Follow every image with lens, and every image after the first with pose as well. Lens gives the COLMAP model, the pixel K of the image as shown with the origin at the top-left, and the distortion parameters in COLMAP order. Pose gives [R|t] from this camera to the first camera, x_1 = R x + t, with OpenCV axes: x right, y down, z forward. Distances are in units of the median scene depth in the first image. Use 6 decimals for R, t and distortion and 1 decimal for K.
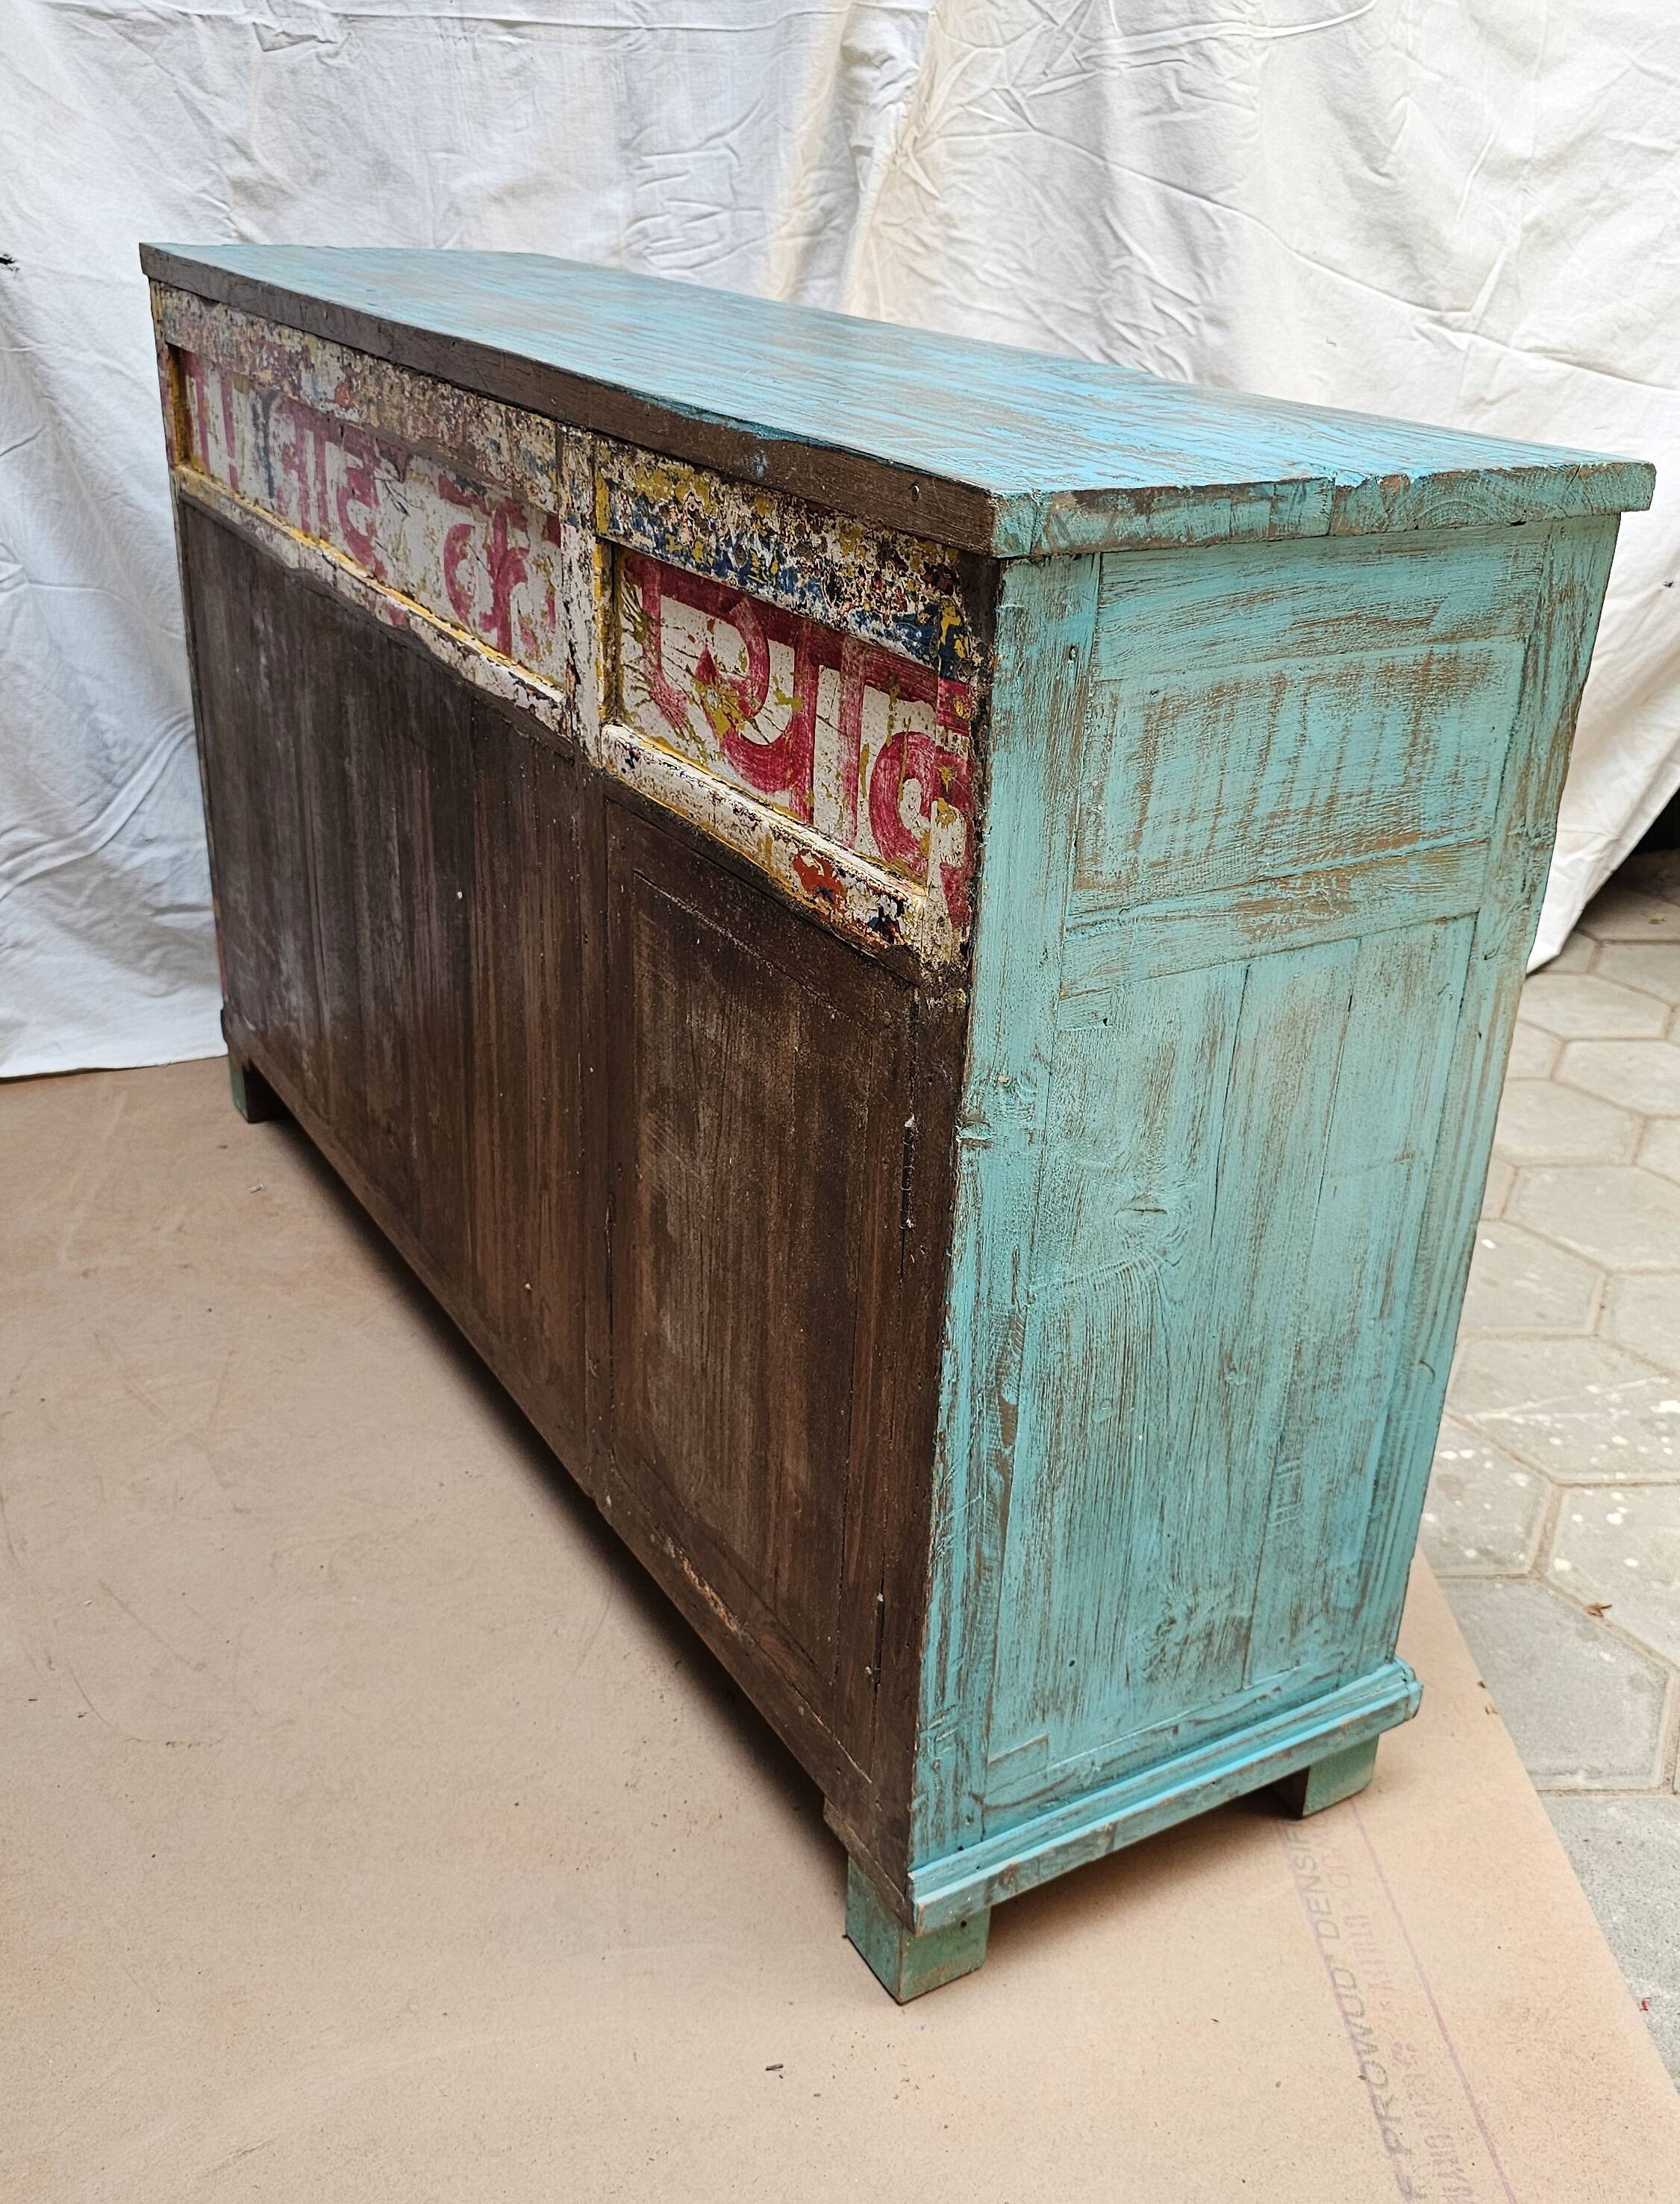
lens RADIAL K [[2163.3, 0, 883.4], [0, 2163.3, 1155.6], [0, 0, 1]] dist [0.040207, 0.000000]
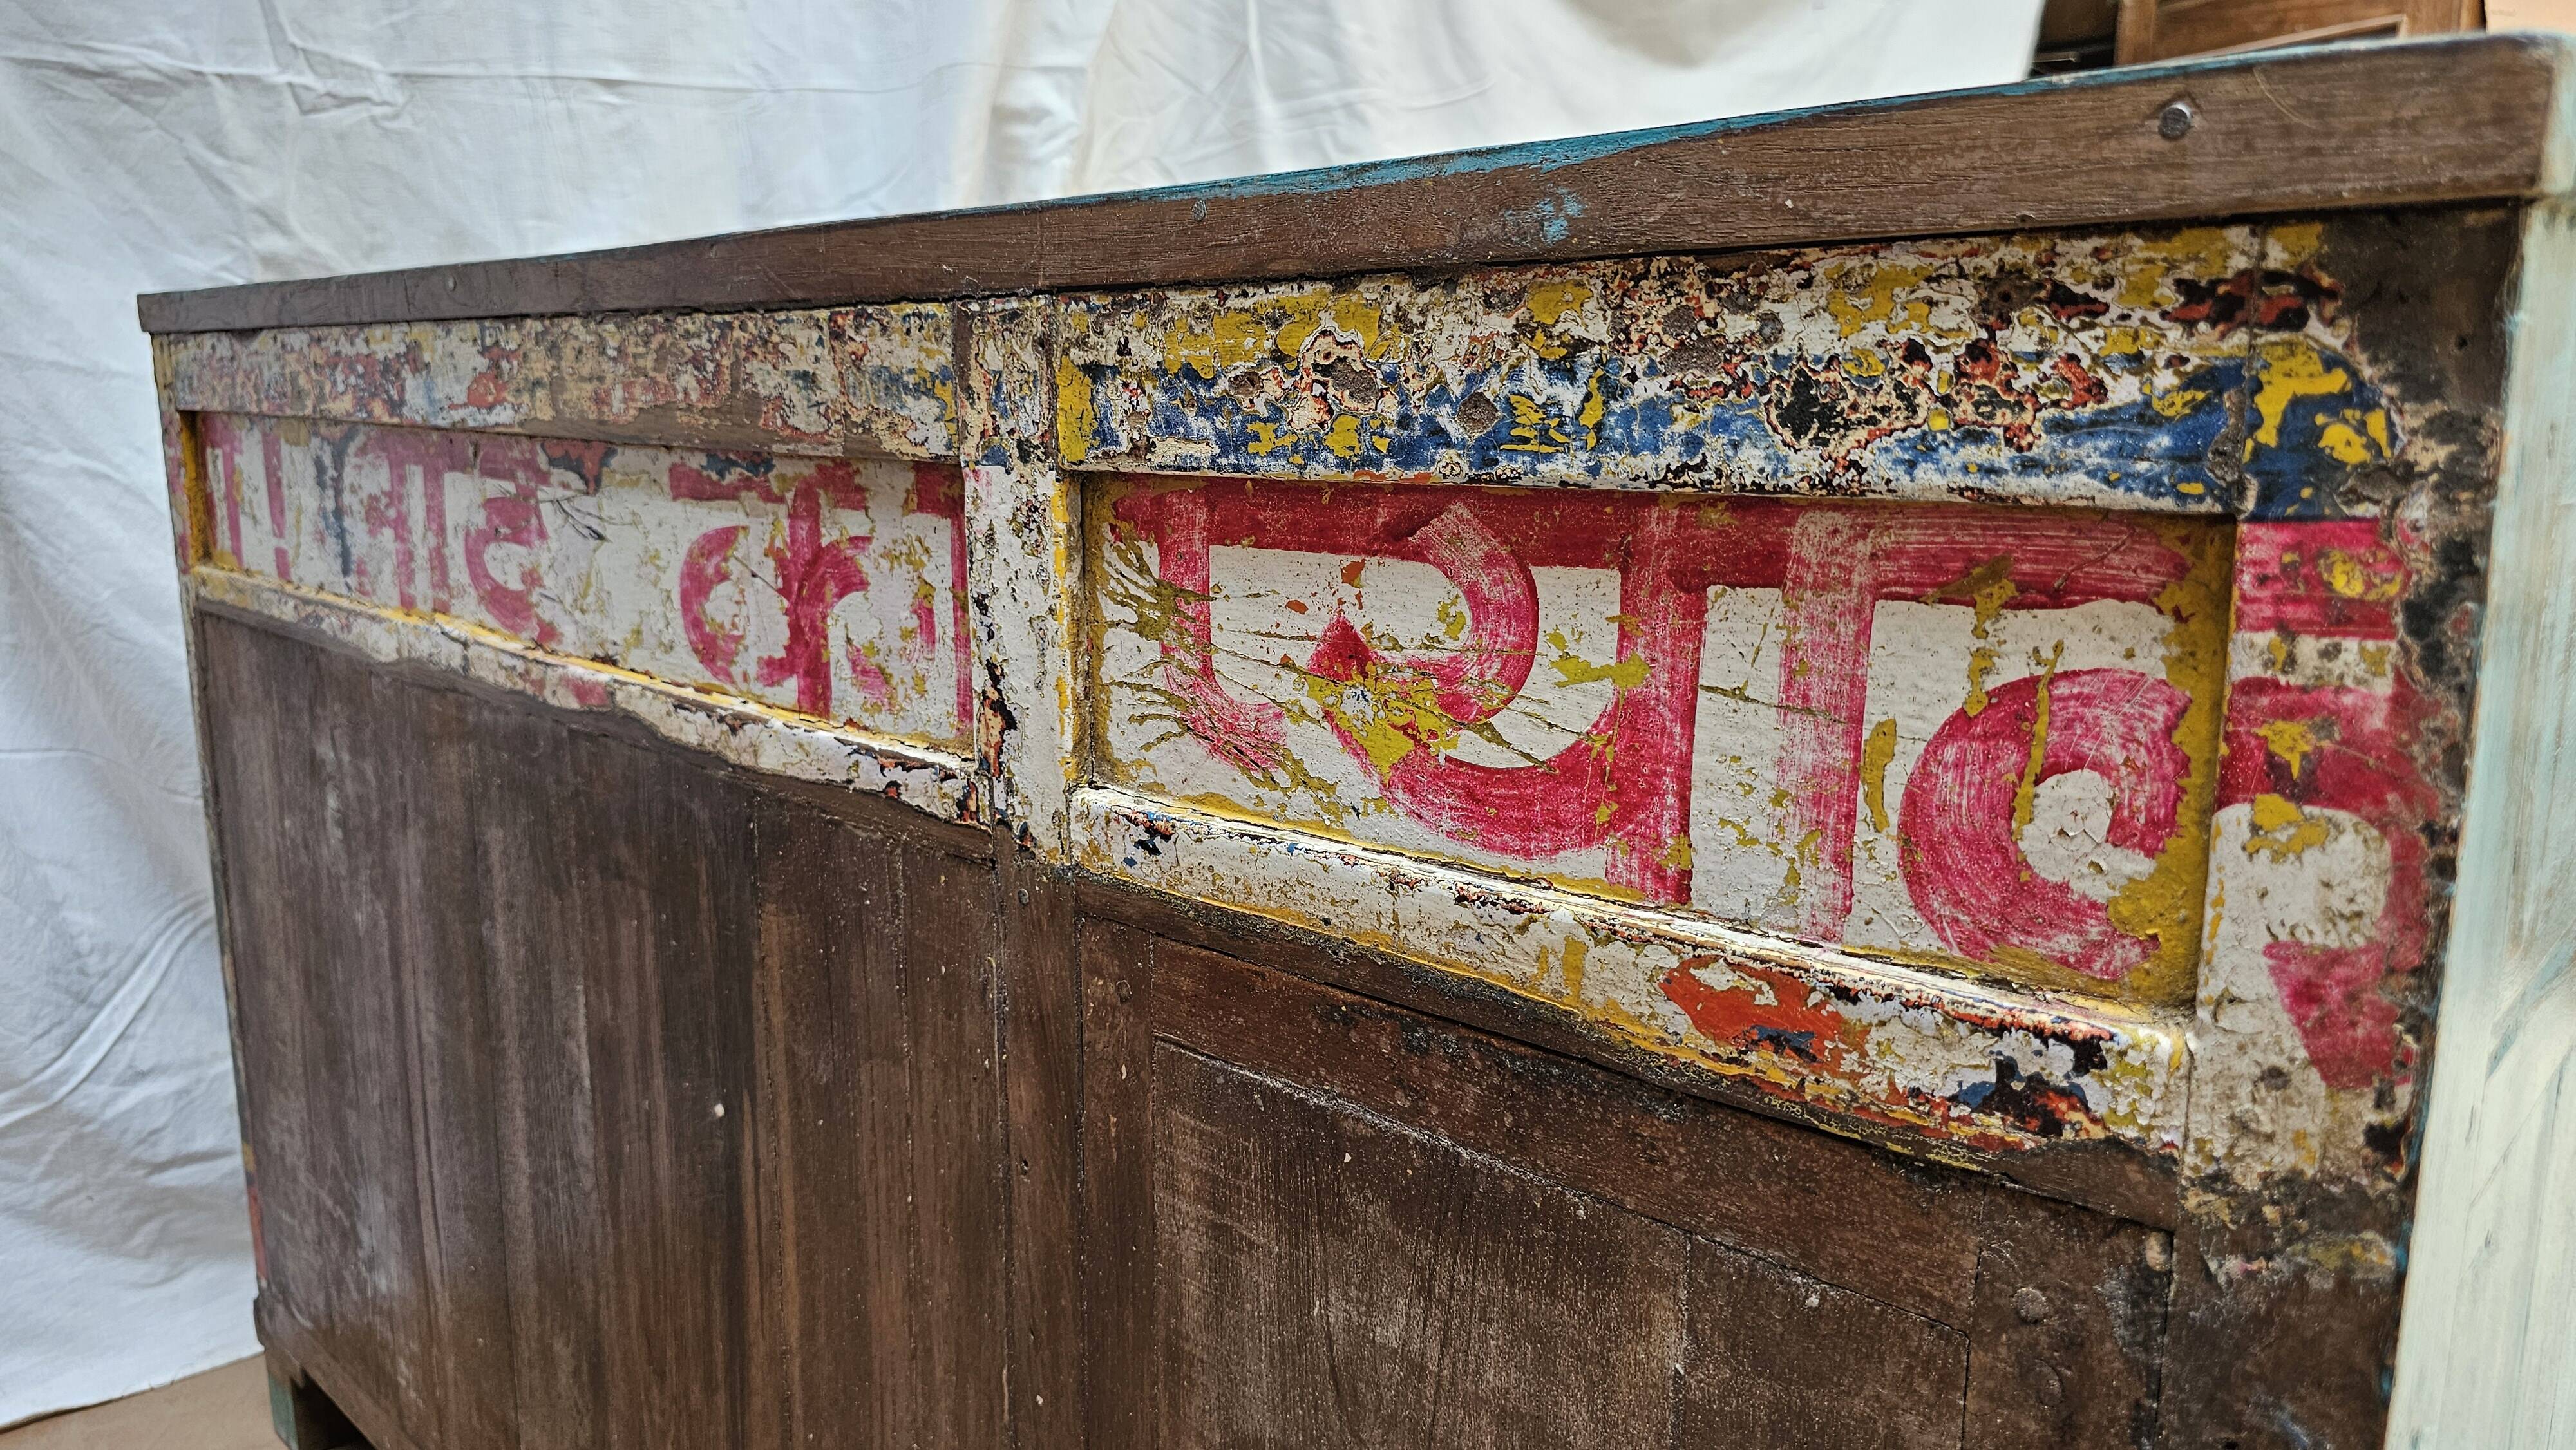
lens RADIAL K [[1768.6, 0, 1271.8], [0, 1768.6, 707.7], [0, 0, 1]] dist [0.041408, -0.052305]
pose [[0.961707, -0.092650, 0.257945, -0.123677], [0.157529, 0.957003, -0.243579, -0.061325], [-0.224286, 0.274885, 0.934951, 0.342512]]
